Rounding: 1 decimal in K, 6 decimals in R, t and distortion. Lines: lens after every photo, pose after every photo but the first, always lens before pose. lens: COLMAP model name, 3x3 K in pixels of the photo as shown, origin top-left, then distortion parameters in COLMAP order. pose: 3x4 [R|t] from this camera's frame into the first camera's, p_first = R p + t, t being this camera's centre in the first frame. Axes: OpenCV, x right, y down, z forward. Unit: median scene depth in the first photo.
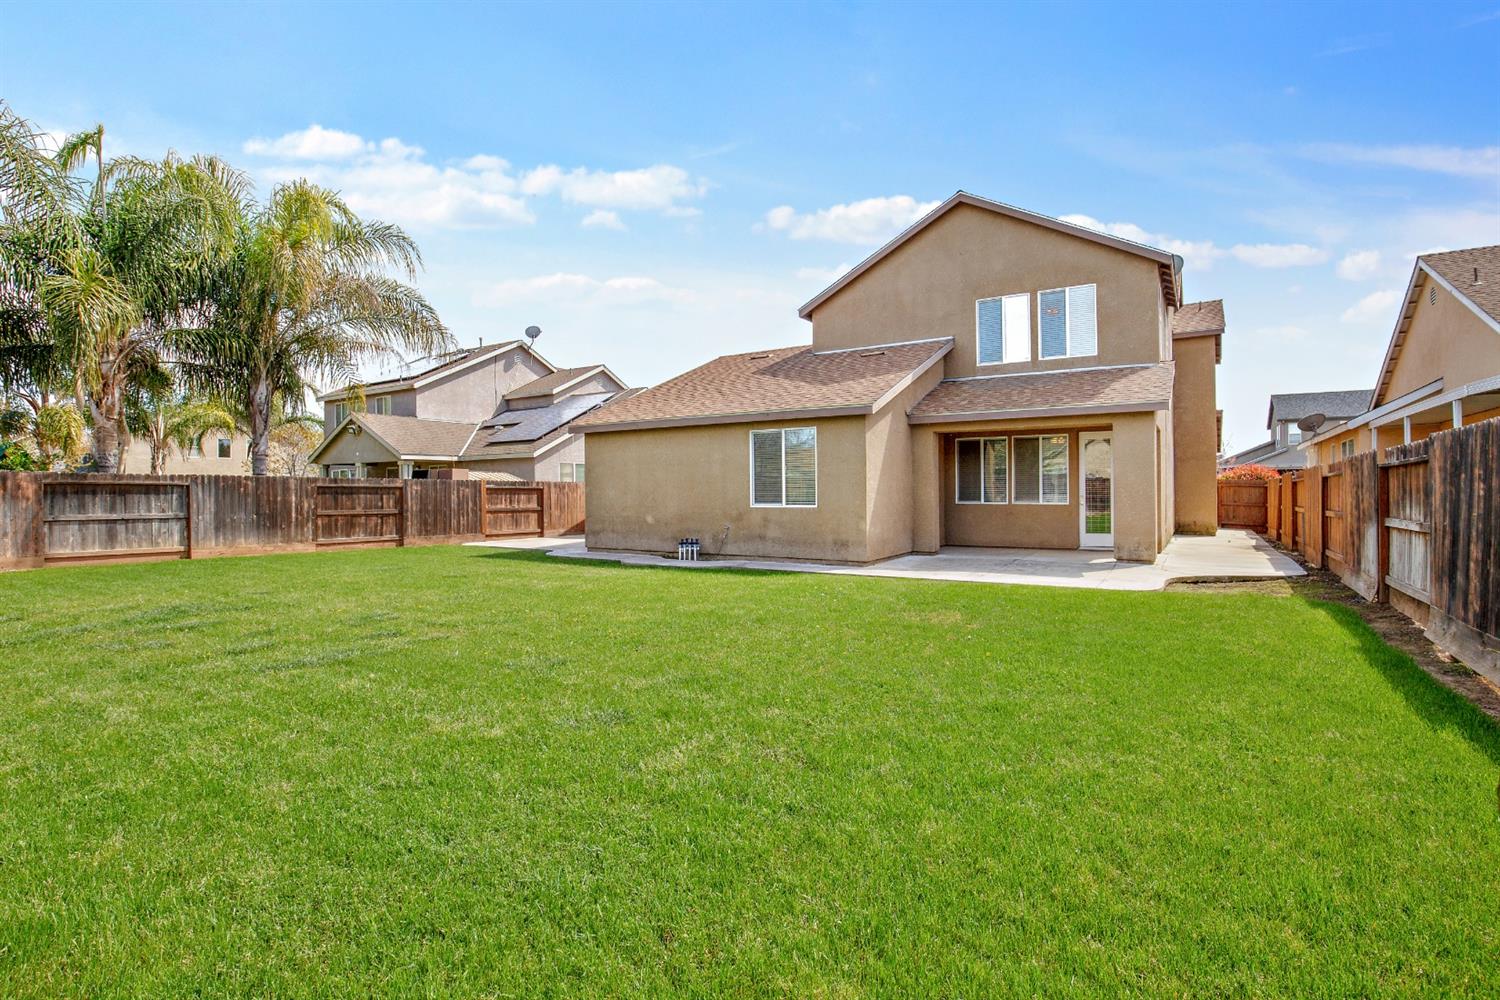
lens RADIAL K [[713.1, 0, 752.6], [0, 713.1, 501.4], [0, 0, 1]] dist [-0.000059, -0.000471]
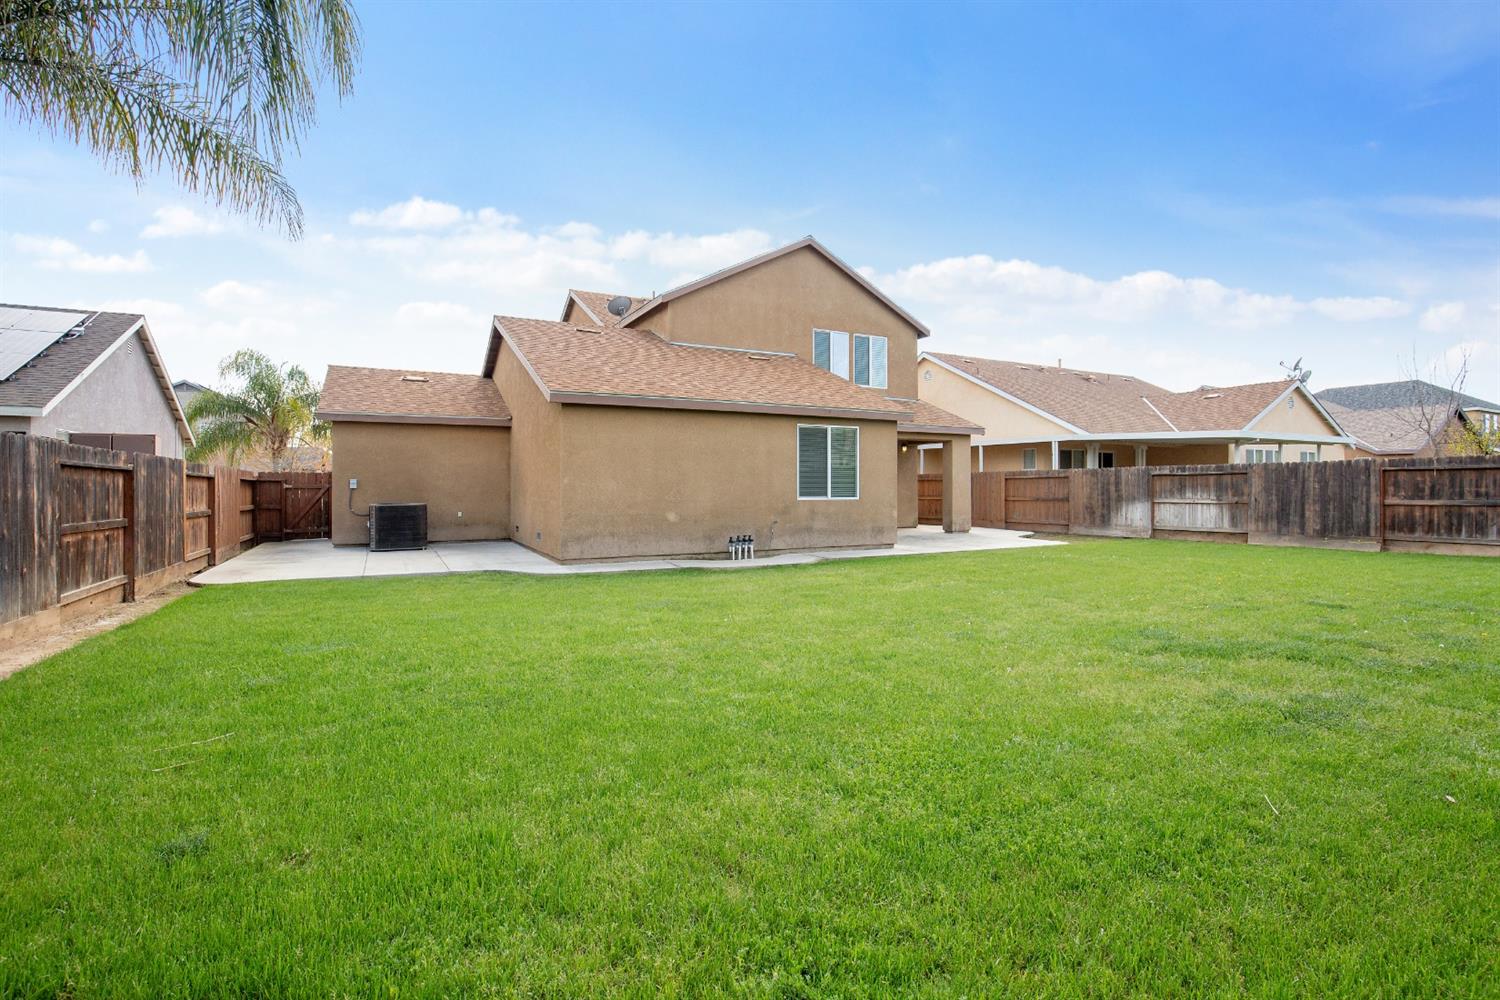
lens RADIAL K [[713.1, 0, 749.5], [0, 713.1, 491.8], [0, 0, 1]] dist [-0.000059, -0.000471]
pose [[0.501913, -0.001595, 0.864916, -0.870115], [0.009928, 0.999943, -0.003917, -0.000188], [-0.864861, 0.010553, 0.501901, 0.533171]]
